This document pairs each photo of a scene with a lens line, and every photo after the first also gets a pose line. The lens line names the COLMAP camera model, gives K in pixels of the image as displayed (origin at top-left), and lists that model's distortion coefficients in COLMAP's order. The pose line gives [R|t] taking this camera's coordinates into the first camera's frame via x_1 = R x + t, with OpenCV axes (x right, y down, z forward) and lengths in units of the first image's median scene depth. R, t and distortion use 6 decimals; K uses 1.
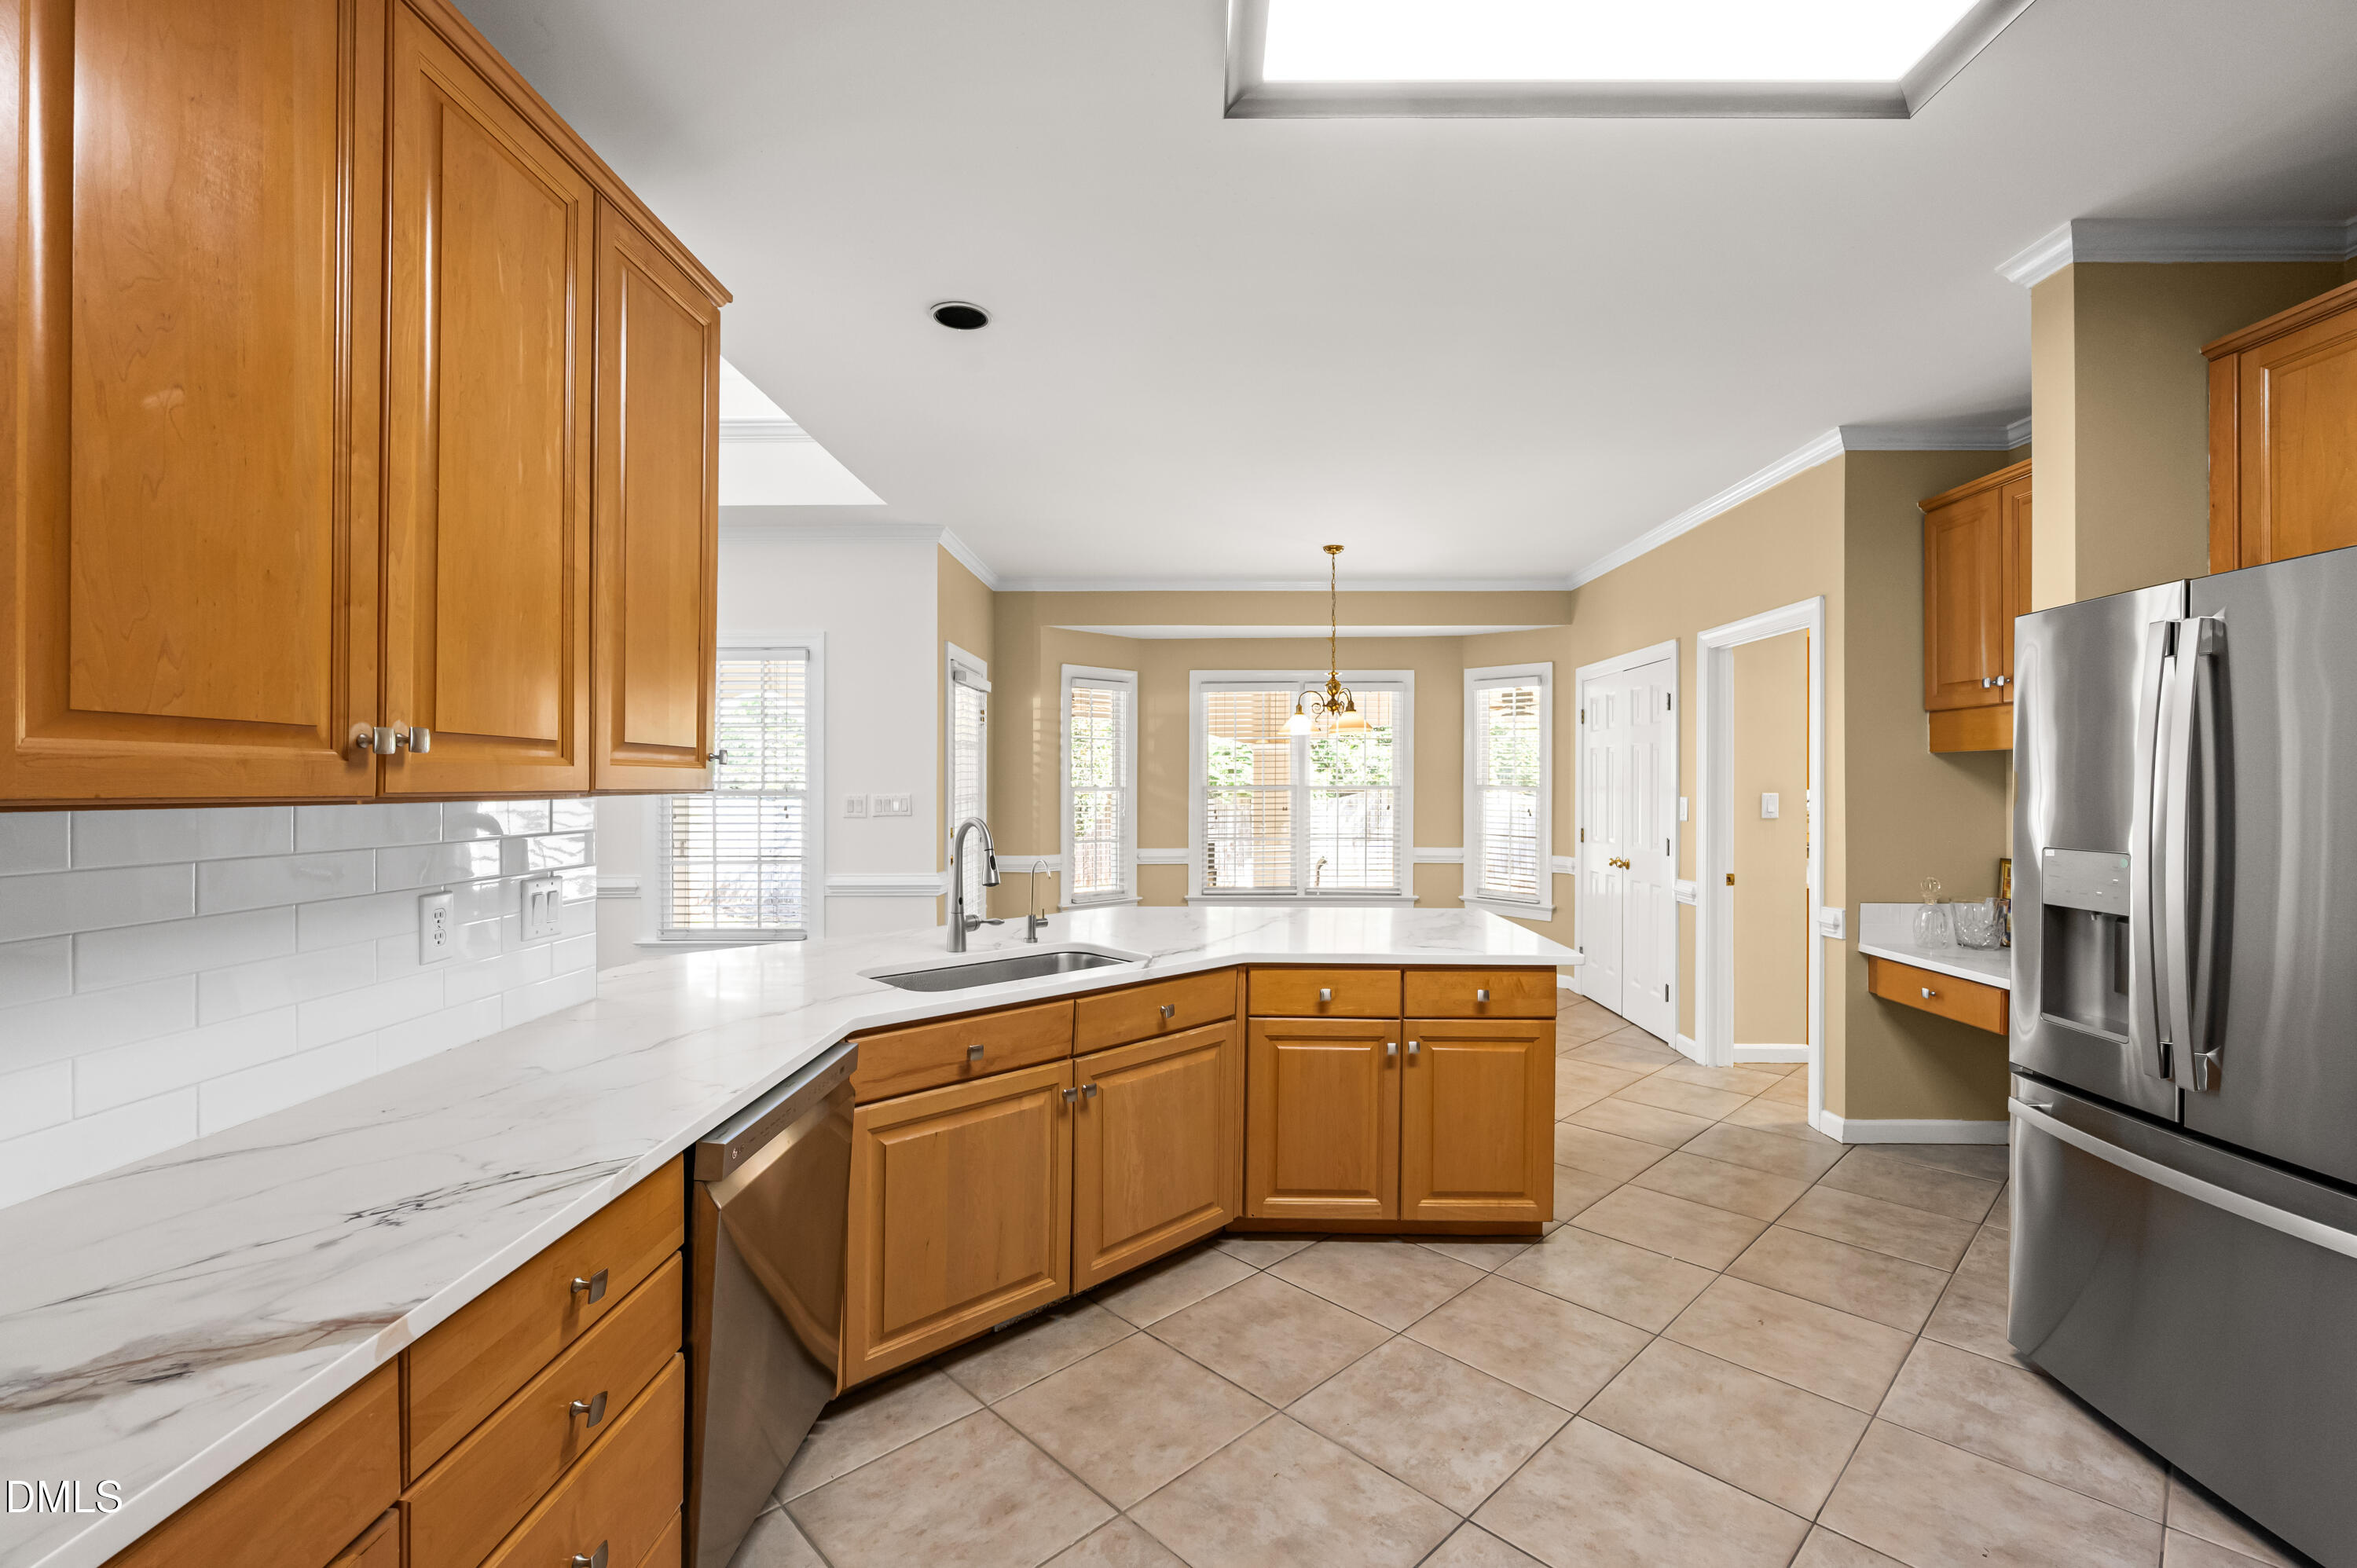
lens RADIAL K [[1003.0, 0, 1178.5], [0, 1003.0, 784.0], [0, 0, 1]] dist [0.000371, -0.000402]
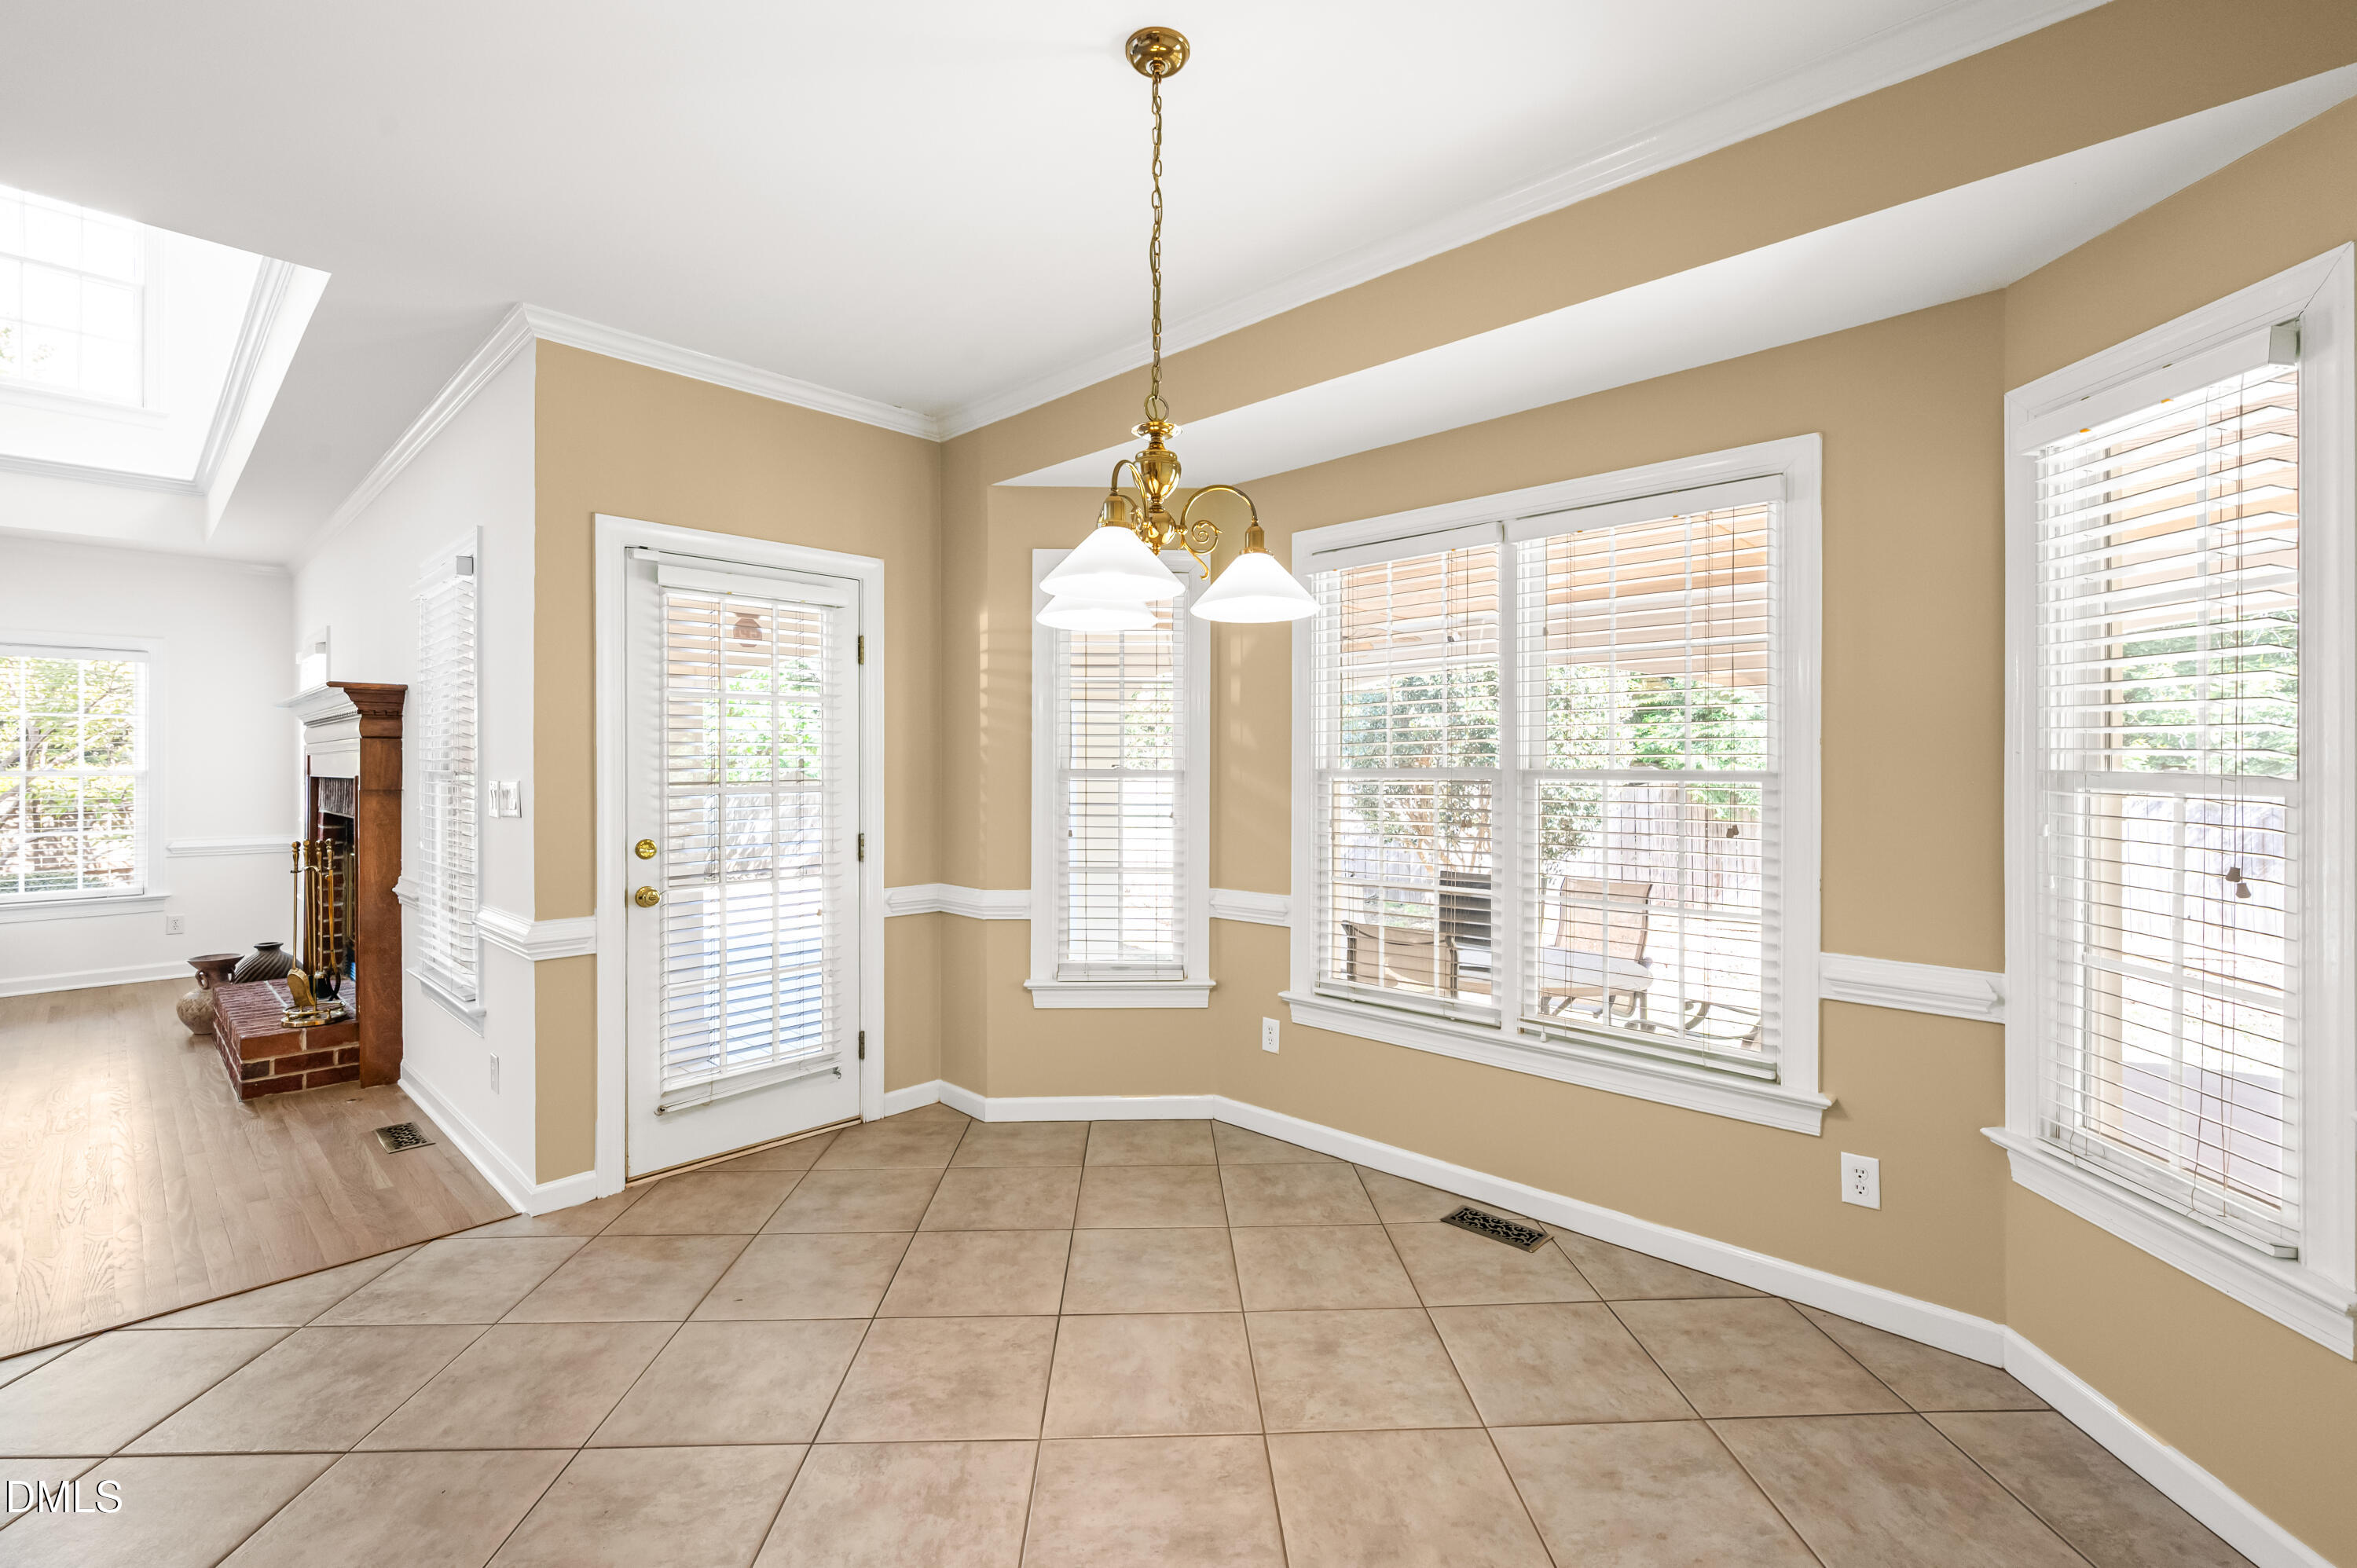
lens RADIAL K [[1027.1, 0, 1189.9], [0, 1027.1, 757.2], [0, 0, 1]] dist [0.003689, -0.000892]
pose [[0.739712, -0.000710, -0.672923, 0.338674], [0.001161, 0.999999, 0.000220, -0.004094], [0.672923, -0.000944, 0.739712, 0.647705]]
